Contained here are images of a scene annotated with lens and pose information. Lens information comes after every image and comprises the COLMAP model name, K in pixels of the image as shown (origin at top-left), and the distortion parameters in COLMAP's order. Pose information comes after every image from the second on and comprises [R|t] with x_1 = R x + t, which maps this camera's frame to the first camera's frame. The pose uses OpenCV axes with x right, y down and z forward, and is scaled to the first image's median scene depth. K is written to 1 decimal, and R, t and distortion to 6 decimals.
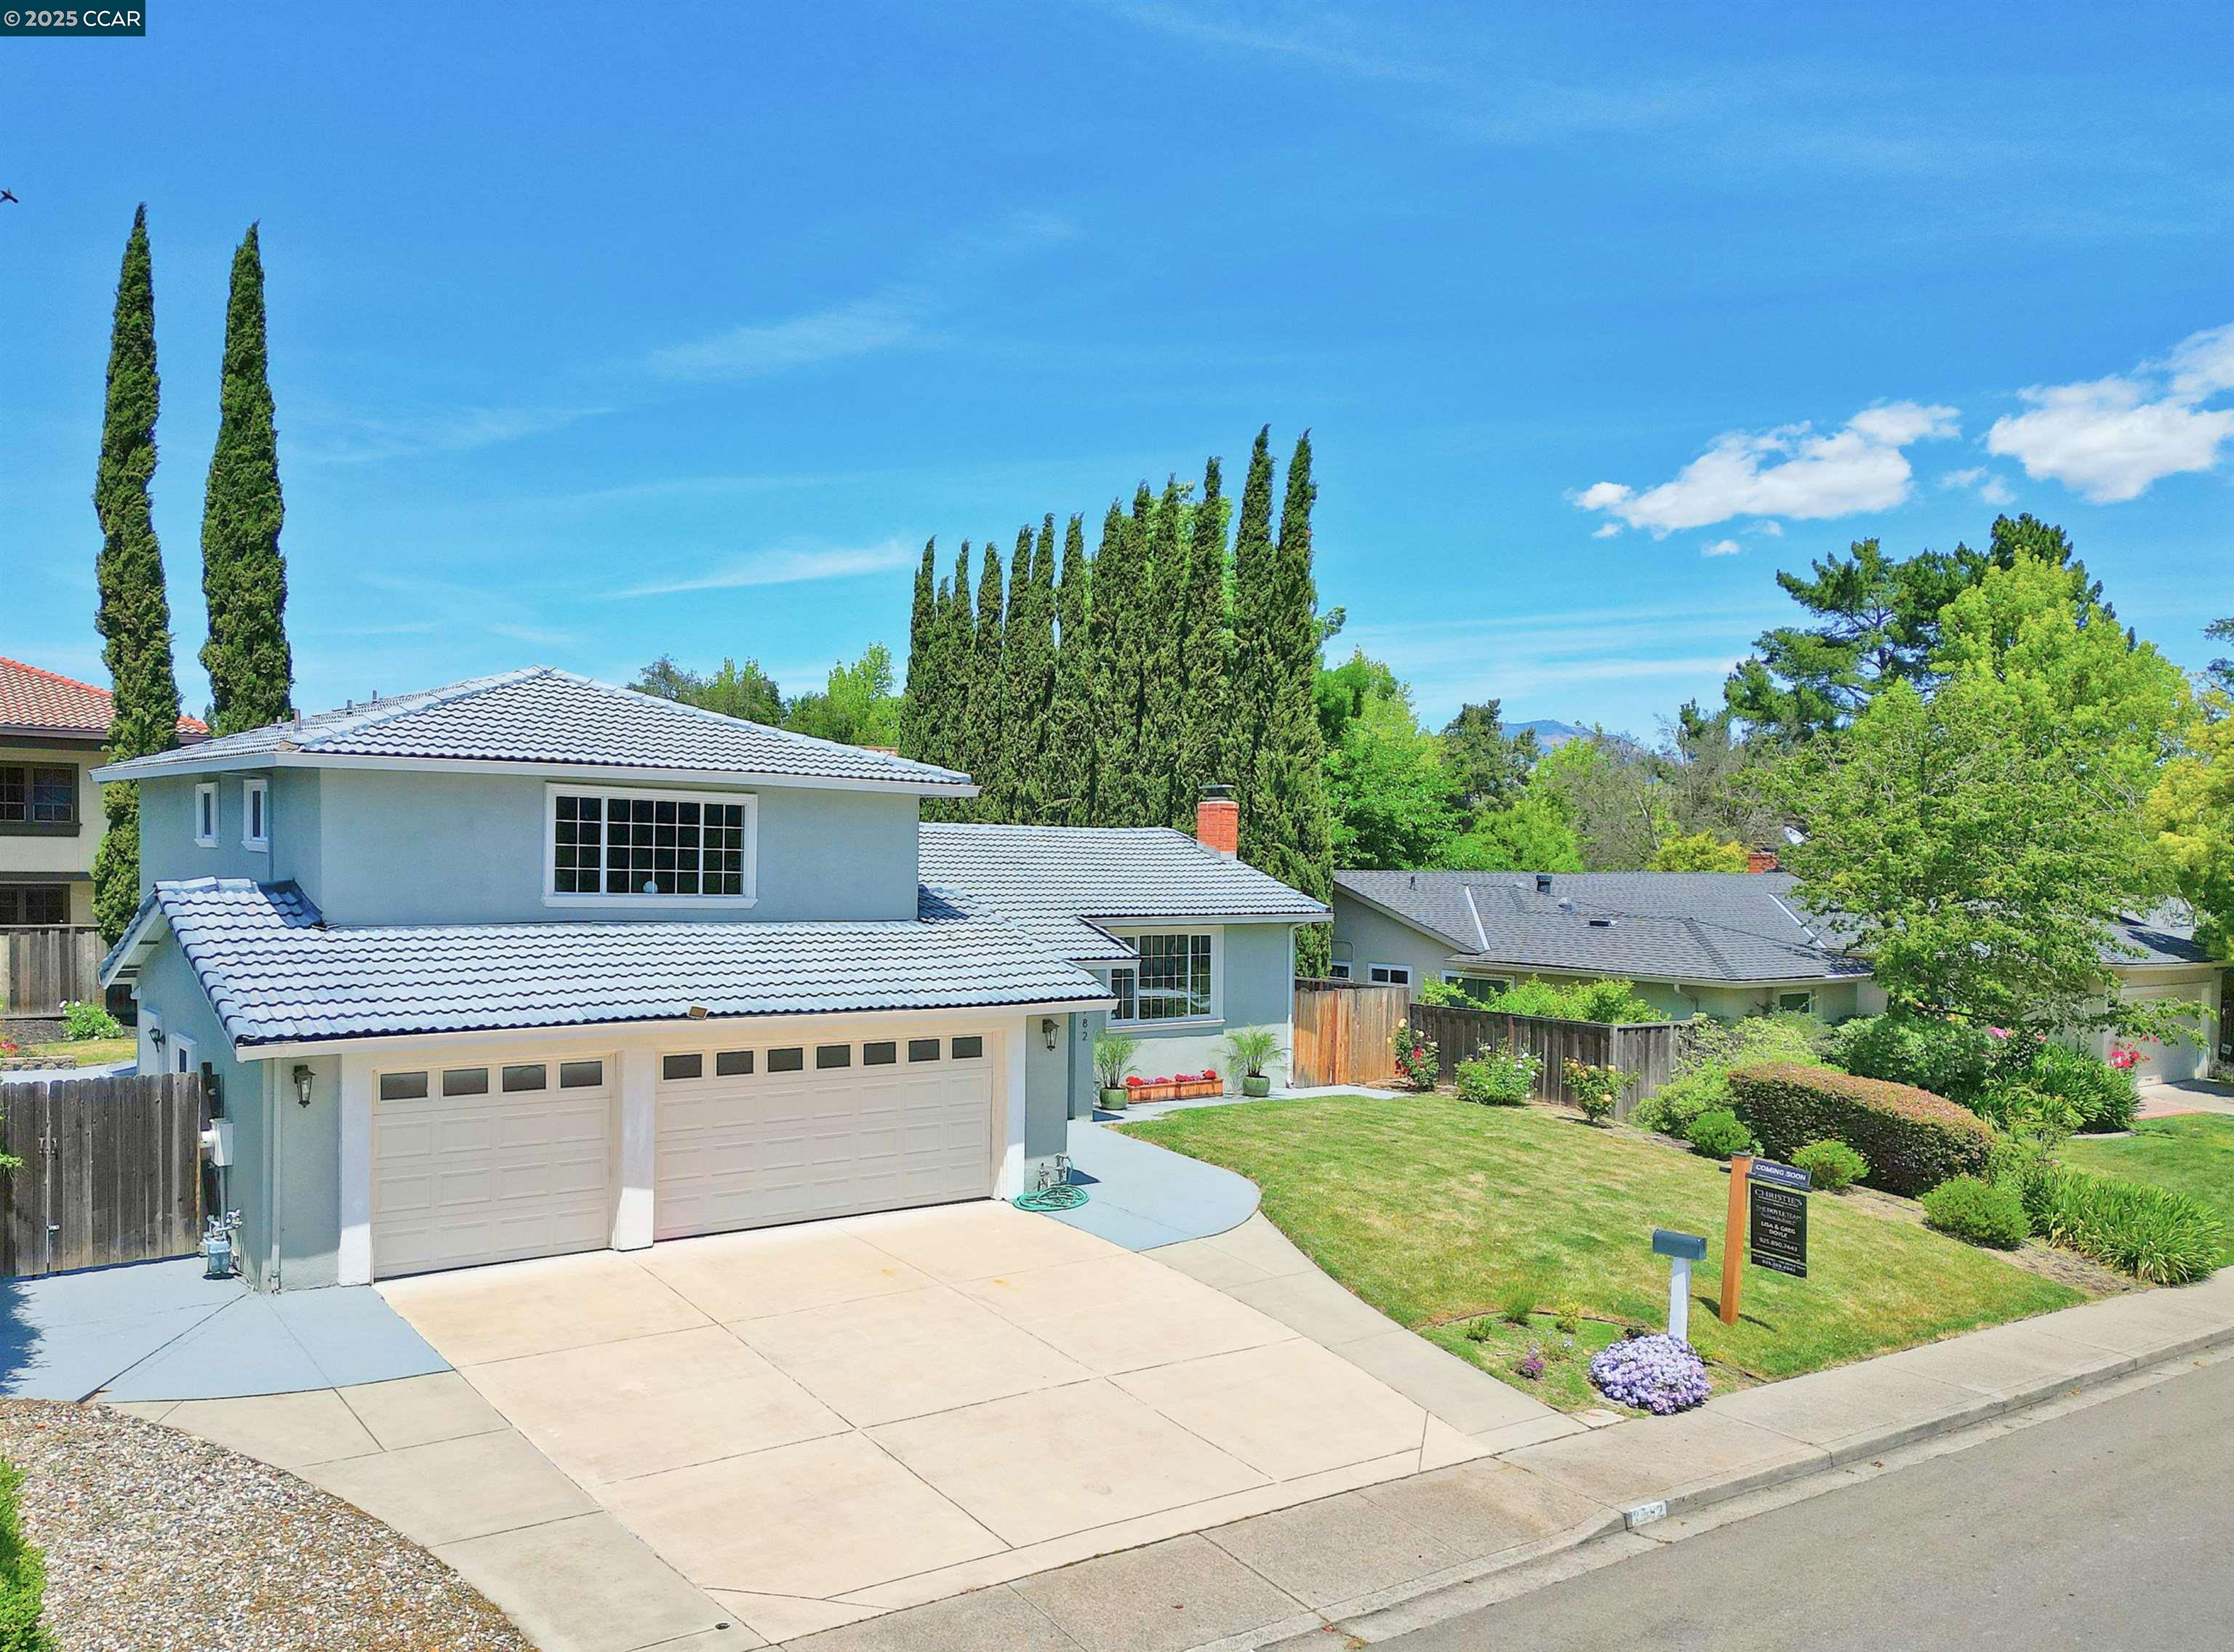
lens RADIAL K [[1689.2, 0, 1062.0], [0, 1689.2, 899.5], [0, 0, 1]] dist [0.132208, -0.207885]
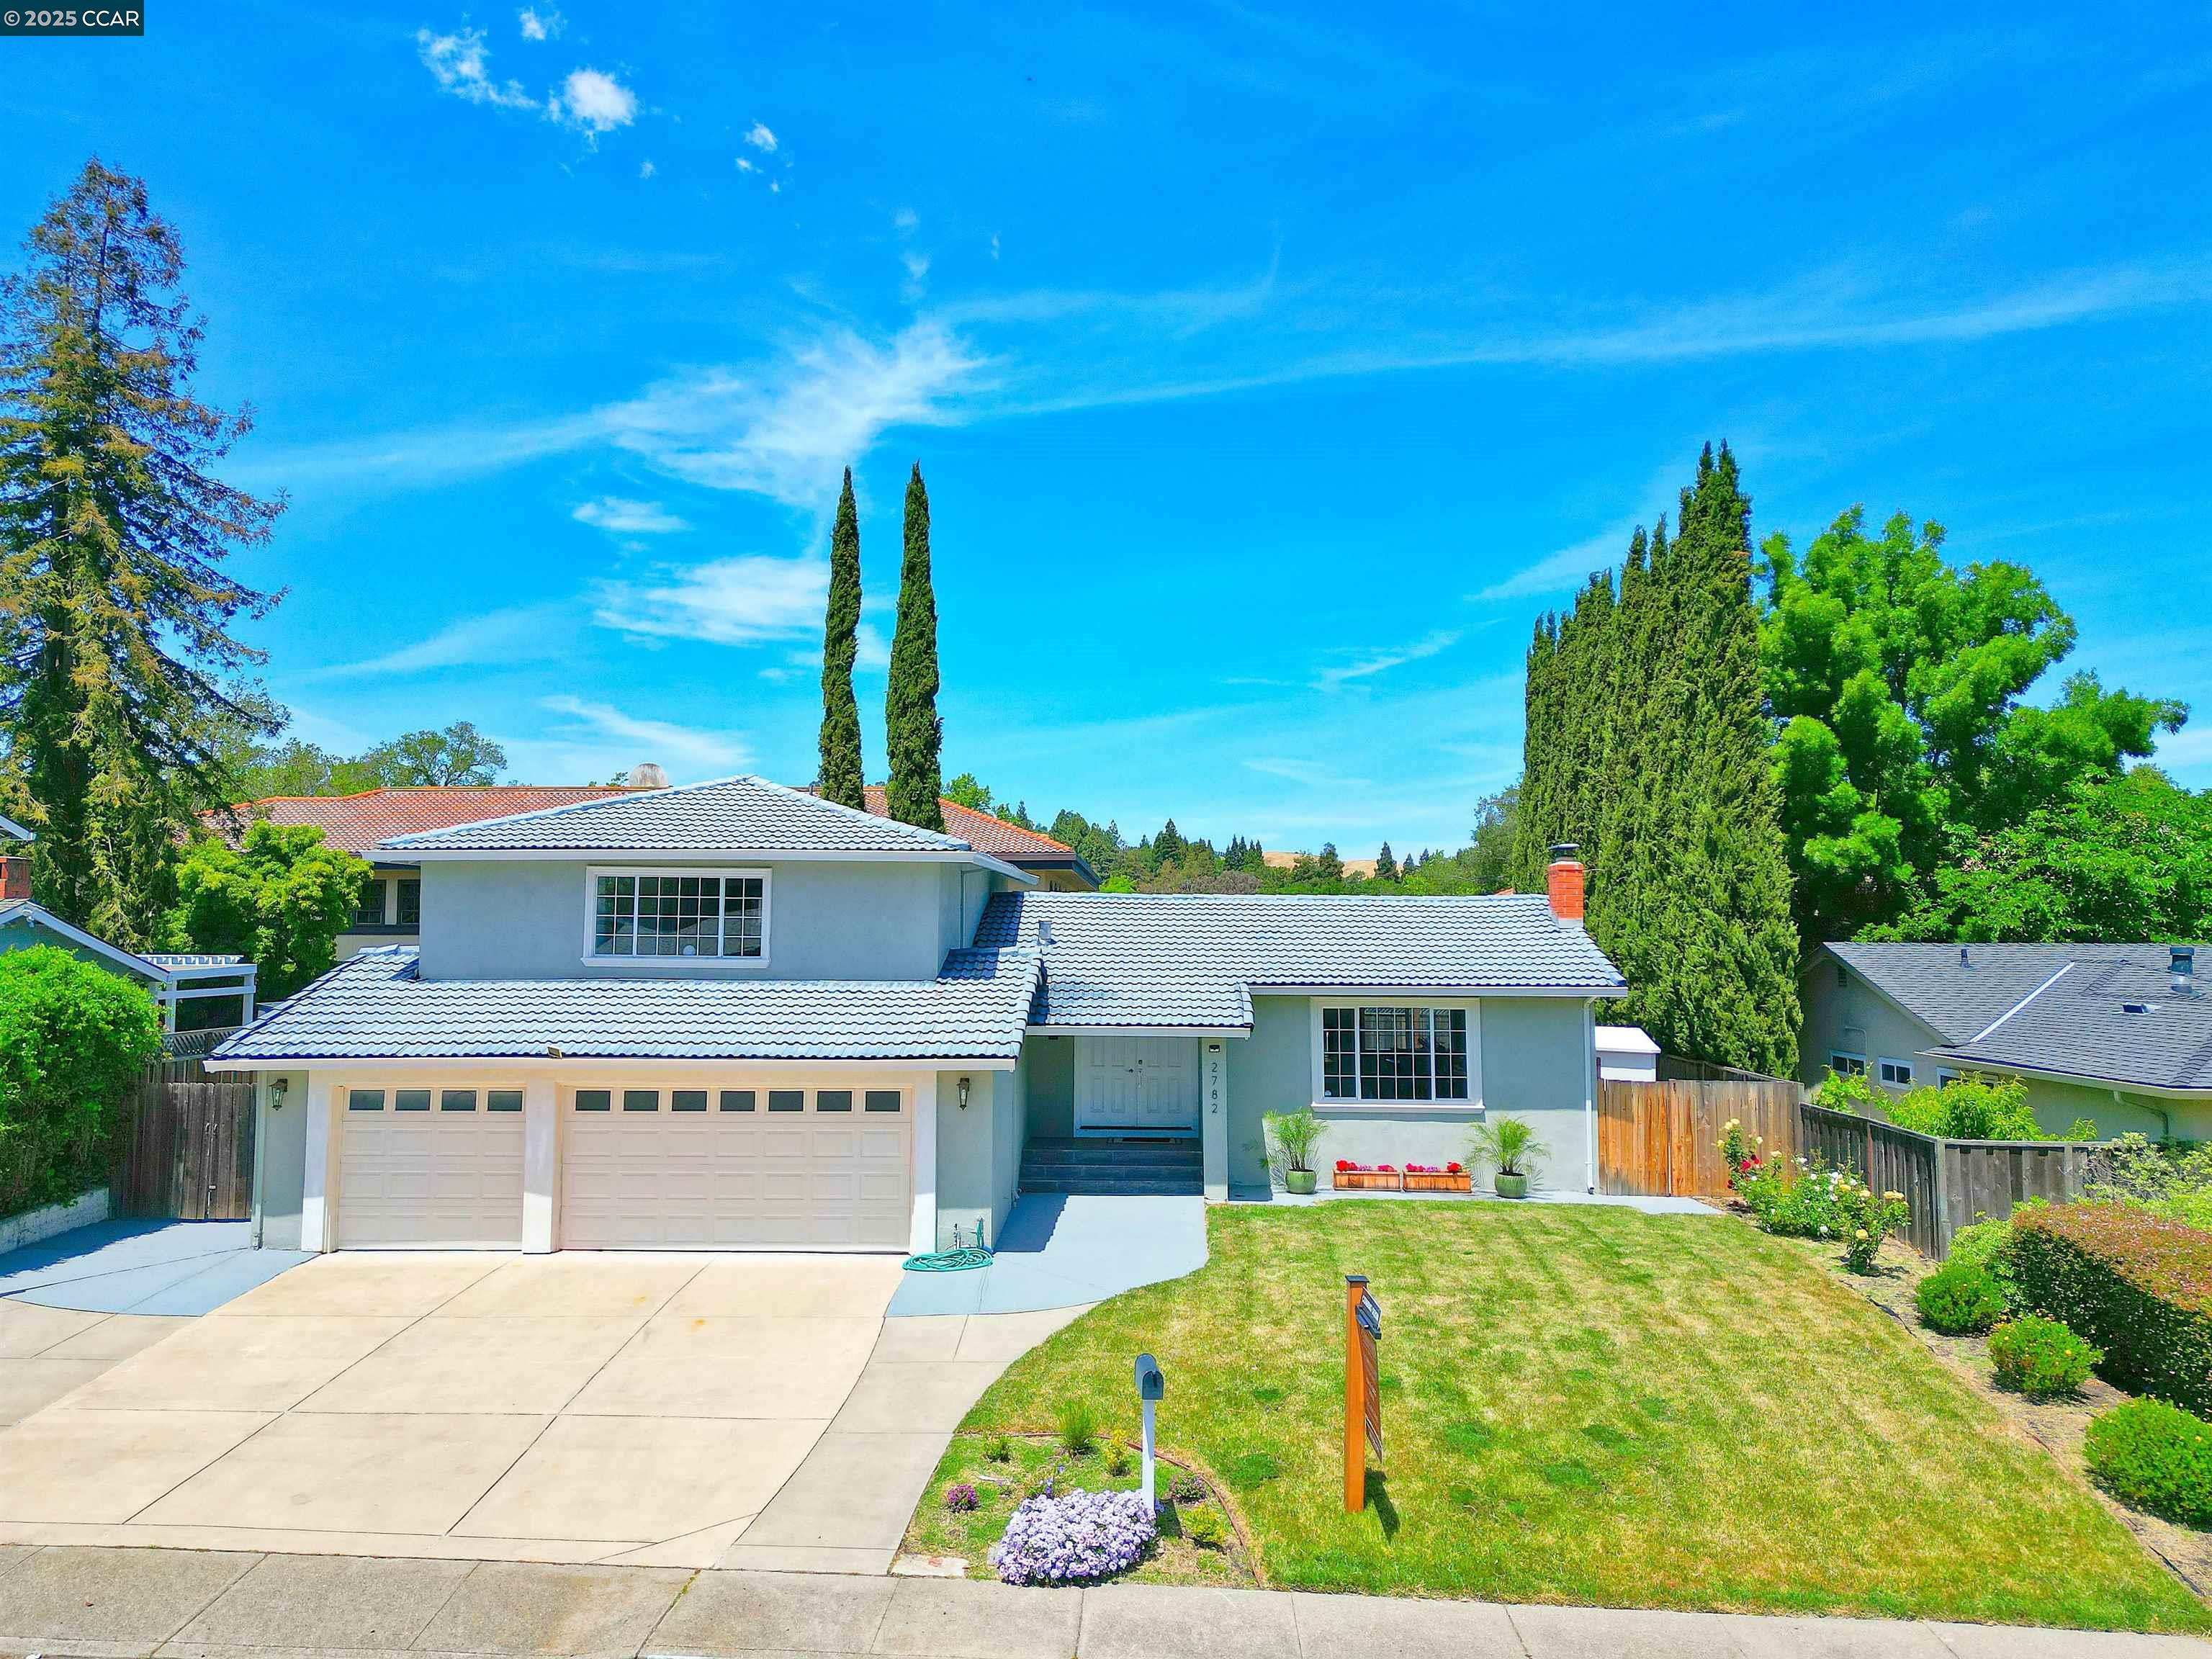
lens RADIAL K [[1549.3, 0, 1091.4], [0, 1549.3, 804.4], [0, 0, 1]] dist [0.074840, -0.069756]
pose [[0.783337, -0.068788, -0.617779, 0.664530], [-0.007657, 0.992715, -0.120244, 0.020440], [0.621550, 0.098922, 0.777104, 0.322672]]
